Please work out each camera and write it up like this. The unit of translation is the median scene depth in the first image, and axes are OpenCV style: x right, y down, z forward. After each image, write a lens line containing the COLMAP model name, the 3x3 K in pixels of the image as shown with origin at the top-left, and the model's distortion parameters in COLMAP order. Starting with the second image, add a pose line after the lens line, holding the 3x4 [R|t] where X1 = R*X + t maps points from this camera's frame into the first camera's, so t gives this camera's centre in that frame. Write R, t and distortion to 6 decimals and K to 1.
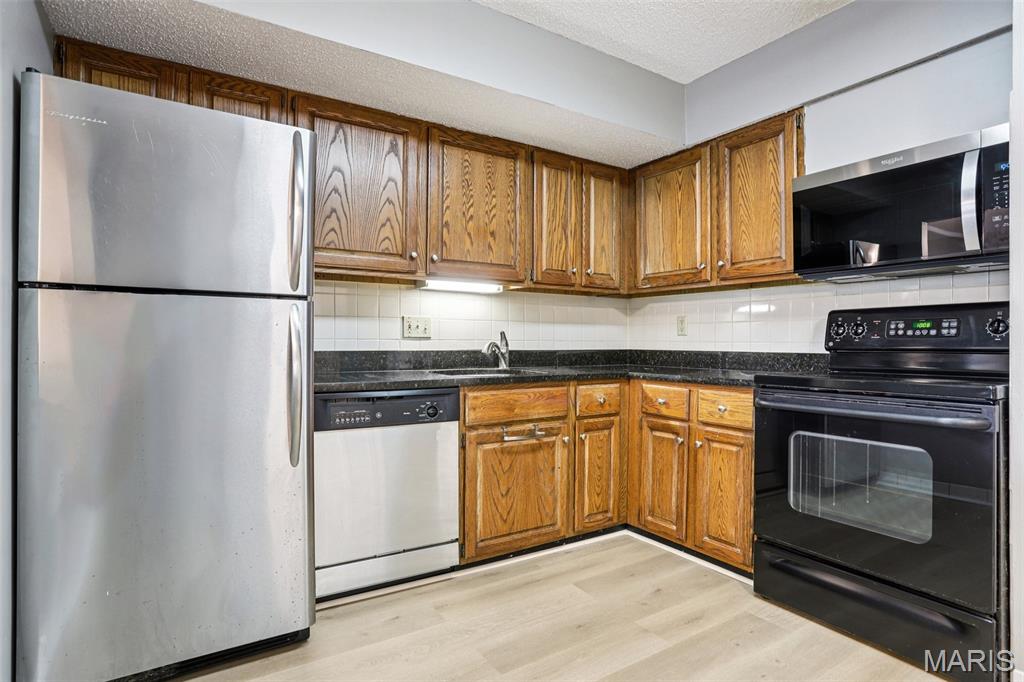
lens RADIAL K [[528.3, 0, 505.3], [0, 528.3, 342.2], [0, 0, 1]] dist [-0.080201, 0.040911]
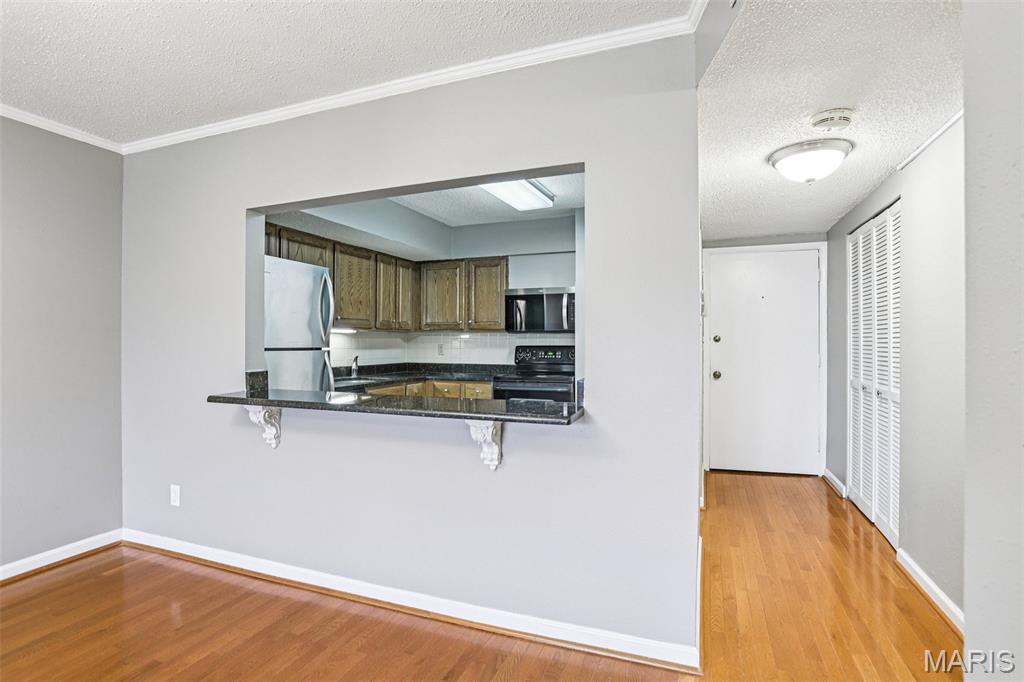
lens RADIAL K [[519.2, 0, 502.5], [0, 519.2, 339.8], [0, 0, 1]] dist [-0.073734, 0.035015]
pose [[0.806151, -0.000300, 0.591710, -0.733139], [0.002153, 0.999995, -0.002426, -0.079317], [-0.591706, 0.003230, 0.806147, -0.764723]]
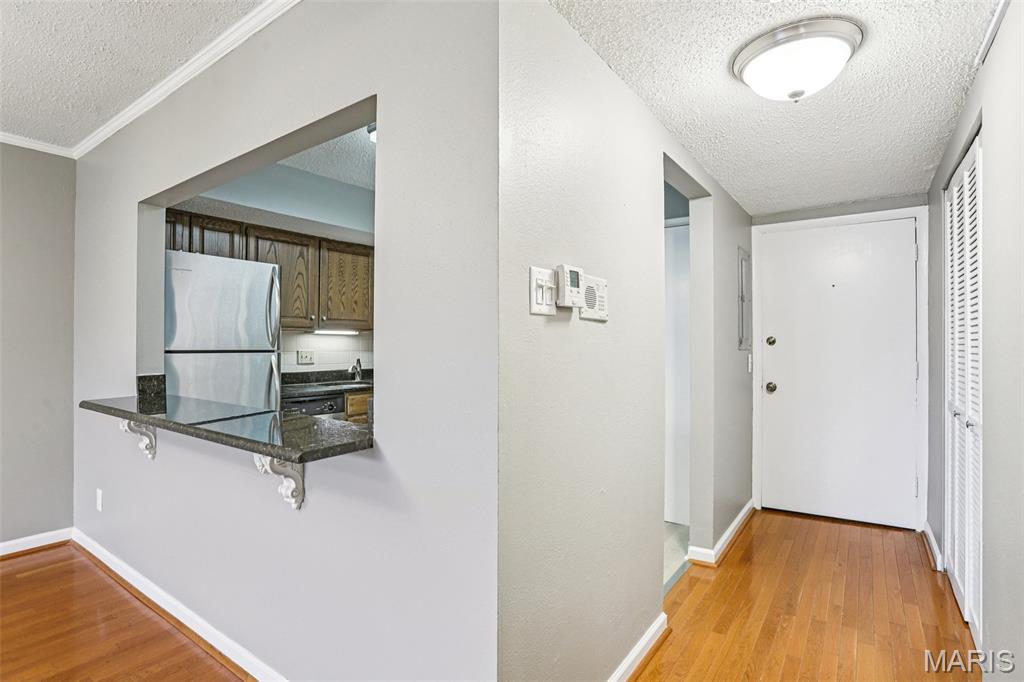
lens RADIAL K [[519.2, 0, 502.5], [0, 519.2, 339.8], [0, 0, 1]] dist [-0.073734, 0.035015]
pose [[0.927122, 0.001885, 0.374756, -0.225570], [0.000731, 0.999976, -0.006839, -0.079335], [-0.374760, 0.006614, 0.927098, -0.774370]]
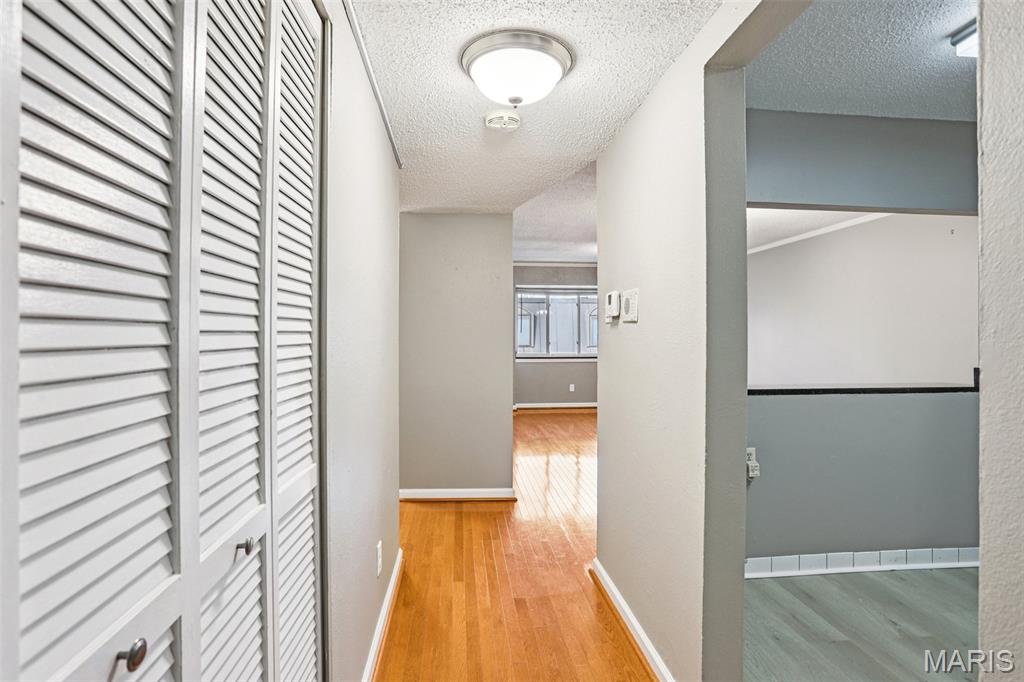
lens RADIAL K [[522.5, 0, 504.1], [0, 522.5, 335.3], [0, 0, 1]] dist [-0.075260, 0.038770]
pose [[-0.458282, -0.002895, -0.888802, 1.015313], [-0.003516, 0.999993, -0.001444, -0.083840], [0.888800, 0.002464, -0.458289, 0.004588]]
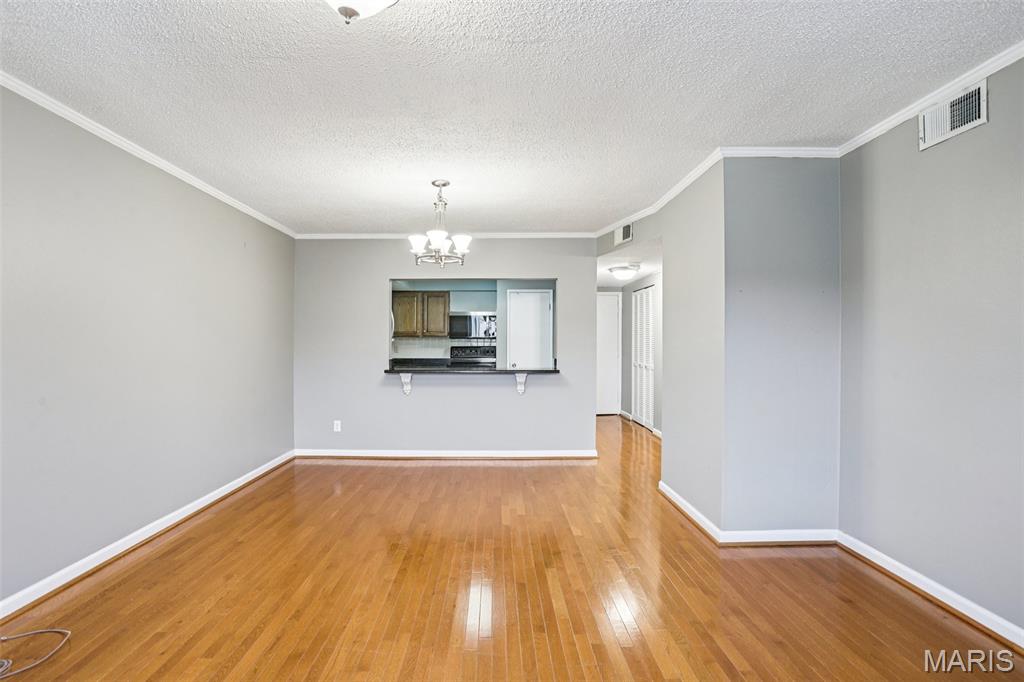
lens RADIAL K [[521.6, 0, 496.7], [0, 521.6, 342.3], [0, 0, 1]] dist [-0.068002, 0.026401]
pose [[0.531995, -0.000718, 0.846747, -2.210499], [0.001120, 0.999999, 0.000145, -0.087841], [-0.846747, 0.000871, 0.531996, -1.166152]]
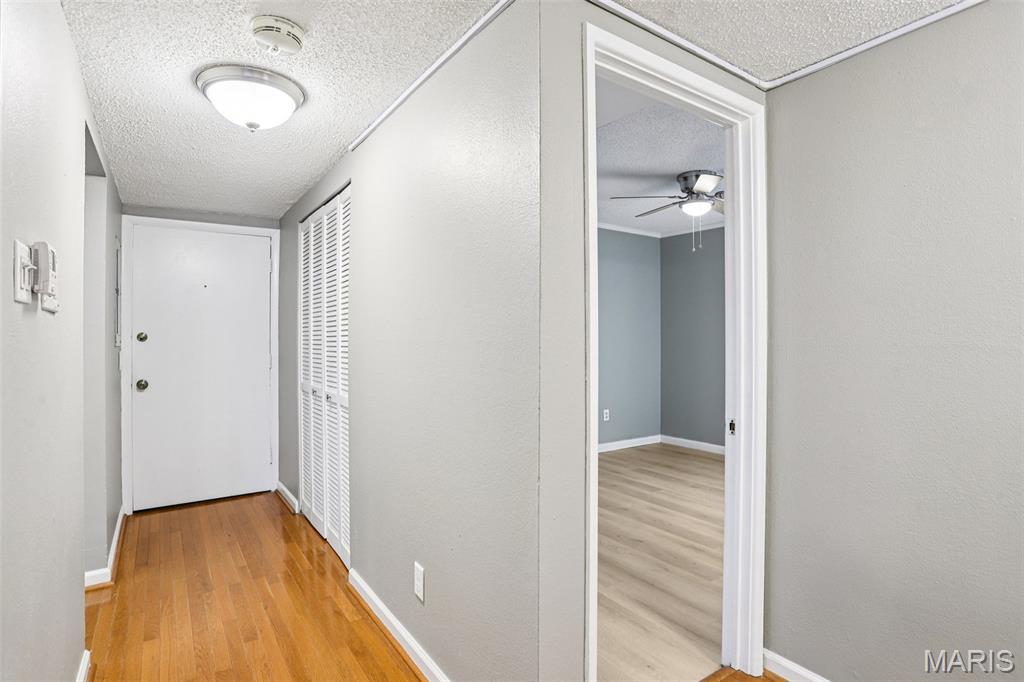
lens RADIAL K [[522.5, 0, 504.1], [0, 522.5, 335.3], [0, 0, 1]] dist [-0.075260, 0.038770]
pose [[-0.031994, 0.005940, 0.999470, -0.411630], [0.003611, 0.999976, -0.005828, -0.078638], [-0.999482, 0.003423, -0.032014, -0.666593]]
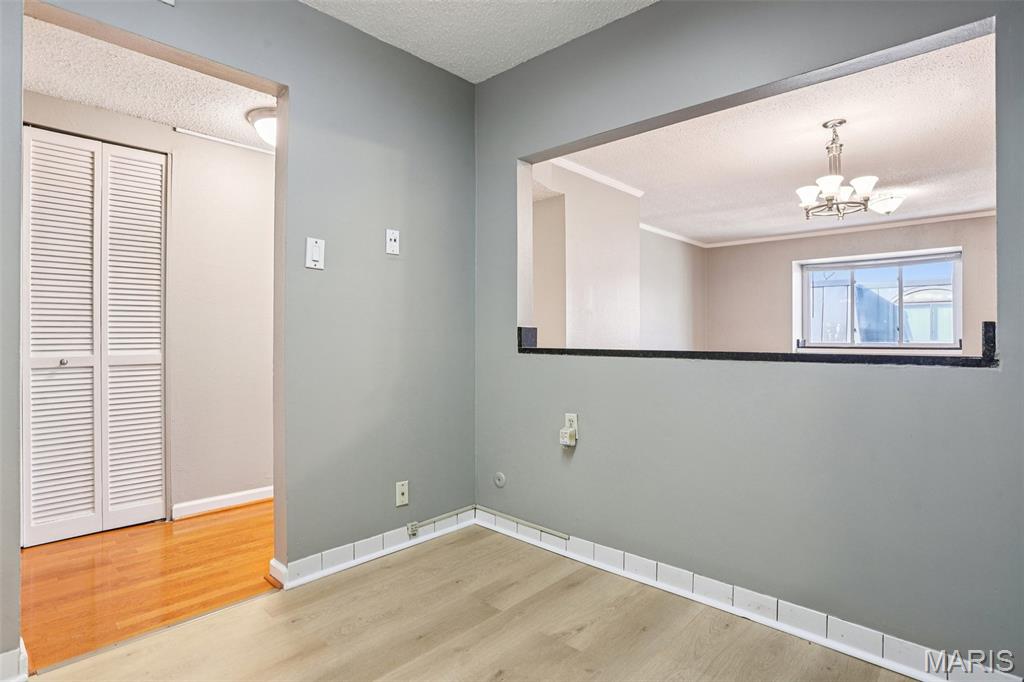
lens RADIAL K [[522.5, 0, 504.1], [0, 522.5, 335.3], [0, 0, 1]] dist [-0.075260, 0.038770]
pose [[-0.968191, -0.001335, -0.250209, 0.197837], [-0.000957, 0.999998, -0.001632, 0.002577], [0.250211, -0.001341, -0.968191, 0.885400]]
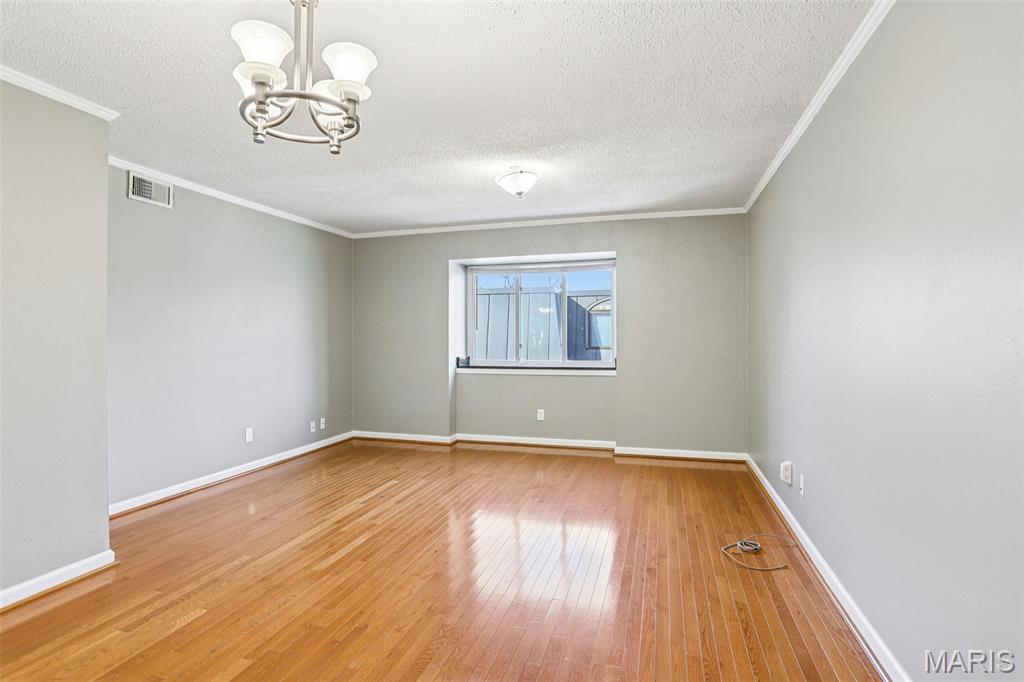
lens RADIAL K [[522.5, 0, 504.1], [0, 522.5, 335.3], [0, 0, 1]] dist [-0.075260, 0.038770]
pose [[-0.755393, -0.000648, -0.655272, -0.765224], [0.001789, 0.999994, -0.003051, -0.076698], [0.655270, -0.003477, -0.755387, 0.424754]]
